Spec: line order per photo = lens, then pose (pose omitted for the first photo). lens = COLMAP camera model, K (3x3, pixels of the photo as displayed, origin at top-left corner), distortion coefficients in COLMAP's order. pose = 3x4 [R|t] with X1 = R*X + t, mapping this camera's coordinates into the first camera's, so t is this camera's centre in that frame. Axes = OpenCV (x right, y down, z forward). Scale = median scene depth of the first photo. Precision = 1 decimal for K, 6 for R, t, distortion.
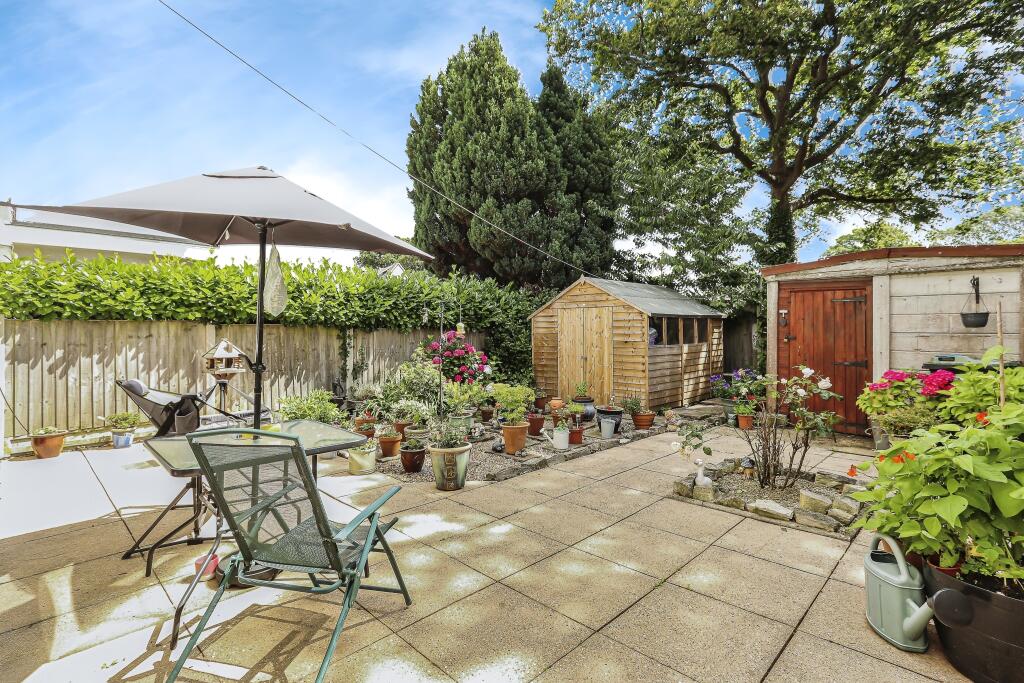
lens RADIAL K [[491.7, 0, 512.0], [0, 491.7, 341.5], [0, 0, 1]] dist [0.000229, 0.000041]
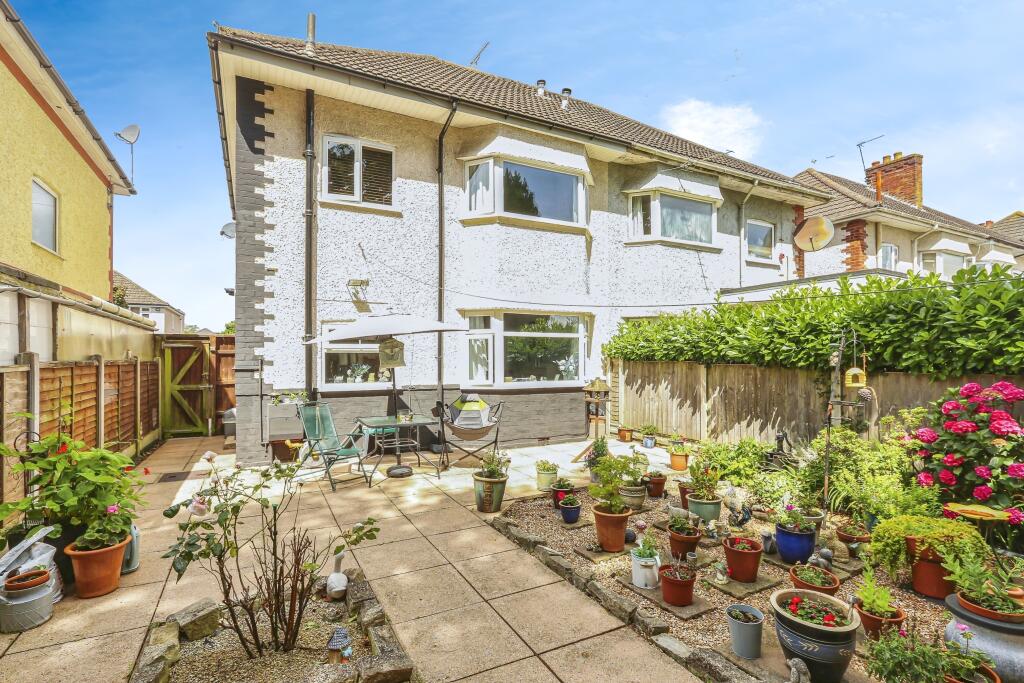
lens RADIAL K [[491.7, 0, 512.0], [0, 491.7, 341.5], [0, 0, 1]] dist [0.000229, 0.000041]
pose [[-0.306840, -0.029081, -0.951317, 0.605483], [-0.021421, 0.999491, -0.023644, -0.048823], [0.951520, 0.013123, -0.307307, 0.862331]]
